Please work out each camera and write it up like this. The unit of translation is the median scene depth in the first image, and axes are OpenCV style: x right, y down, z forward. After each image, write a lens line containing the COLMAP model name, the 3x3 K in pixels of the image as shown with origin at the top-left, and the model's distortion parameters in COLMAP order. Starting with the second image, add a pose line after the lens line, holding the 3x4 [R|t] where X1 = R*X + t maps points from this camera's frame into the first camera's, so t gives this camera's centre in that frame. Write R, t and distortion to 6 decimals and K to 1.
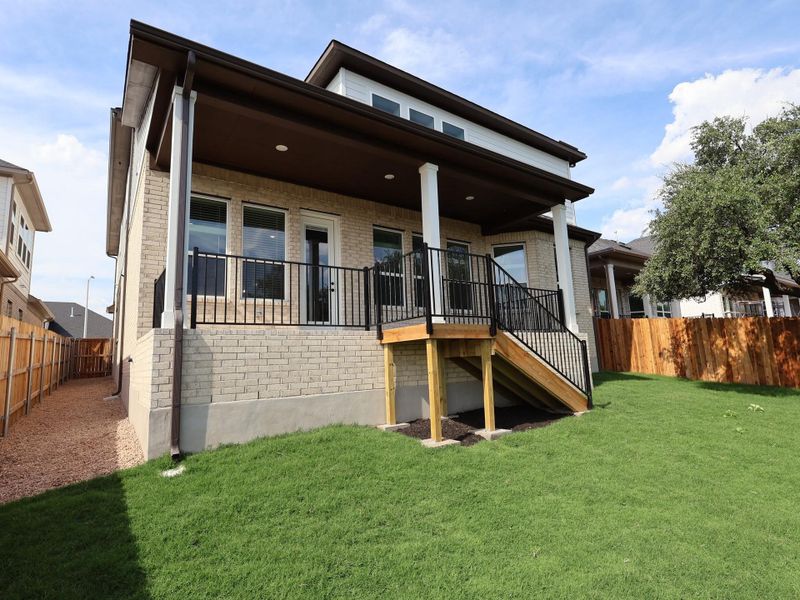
lens RADIAL K [[421.4, 0, 401.7], [0, 421.4, 298.8], [0, 0, 1]] dist [-0.003248, 0.001054]
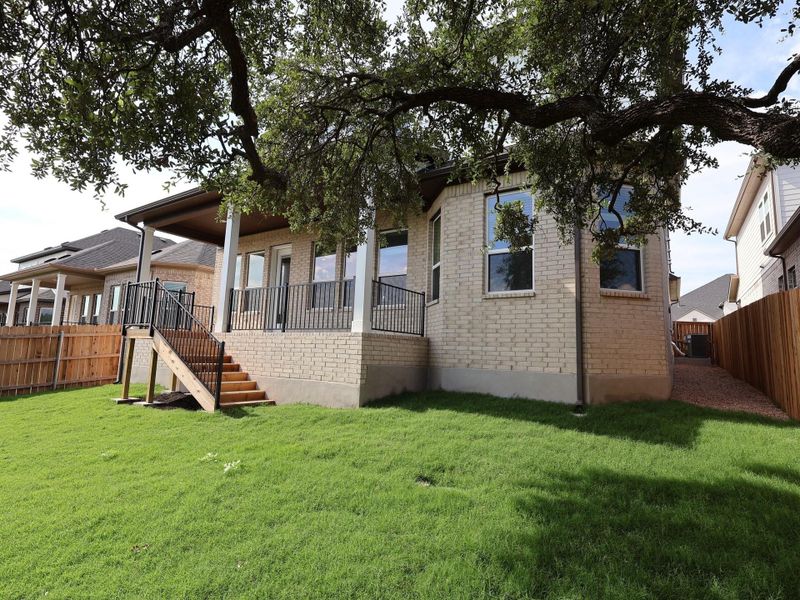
lens RADIAL K [[421.4, 0, 397.5], [0, 421.4, 299.9], [0, 0, 1]] dist [-0.003248, 0.001054]
pose [[0.355967, -0.068975, -0.931950, 1.755620], [0.091319, 0.995067, -0.038767, 0.091188], [0.930026, -0.071305, 0.360509, 1.209979]]
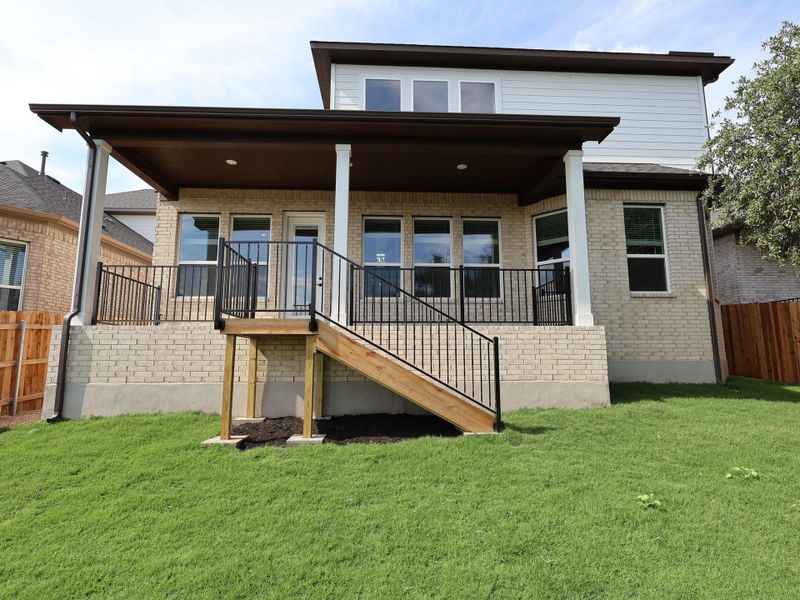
lens RADIAL K [[421.4, 0, 400.4], [0, 421.4, 298.6], [0, 0, 1]] dist [-0.003248, 0.001054]
pose [[0.842422, -0.036305, -0.537594, 0.810577], [0.048776, 0.998769, 0.008983, 0.019333], [0.536606, -0.033789, 0.843156, 0.338052]]
